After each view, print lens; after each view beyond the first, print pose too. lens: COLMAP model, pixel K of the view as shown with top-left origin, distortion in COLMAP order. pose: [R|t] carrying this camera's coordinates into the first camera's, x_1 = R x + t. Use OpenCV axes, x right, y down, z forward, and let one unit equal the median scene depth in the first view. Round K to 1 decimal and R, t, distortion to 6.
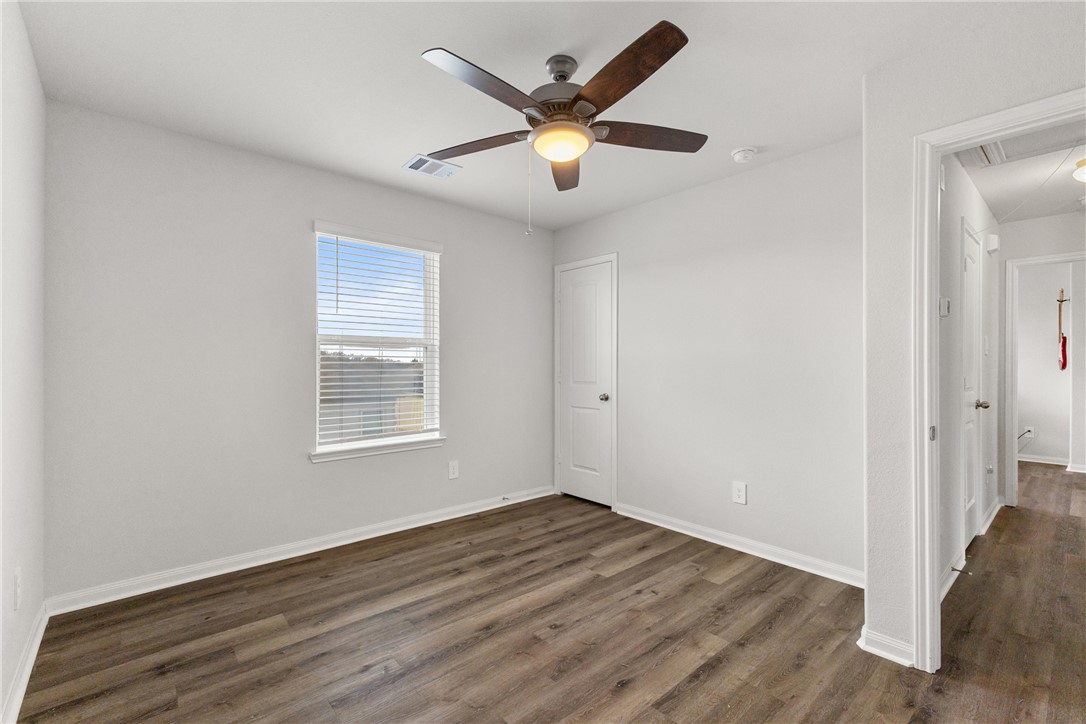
lens RADIAL K [[472.2, 0, 548.7], [0, 472.2, 361.3], [0, 0, 1]] dist [0.002512, 0.000491]
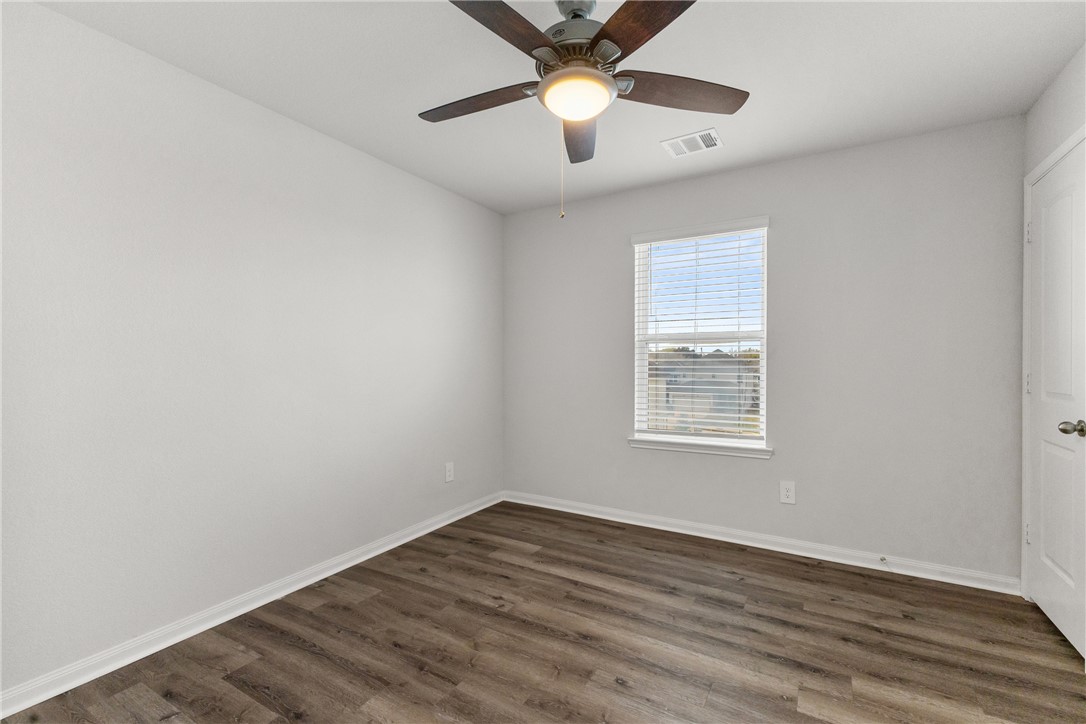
lens RADIAL K [[472.2, 0, 547.9], [0, 472.2, 366.0], [0, 0, 1]] dist [0.002512, 0.000491]
pose [[0.302305, 0.006333, -0.953190, 0.560922], [0.009616, 0.999907, 0.009693, 0.005066], [0.953163, -0.012096, 0.302216, 0.479805]]
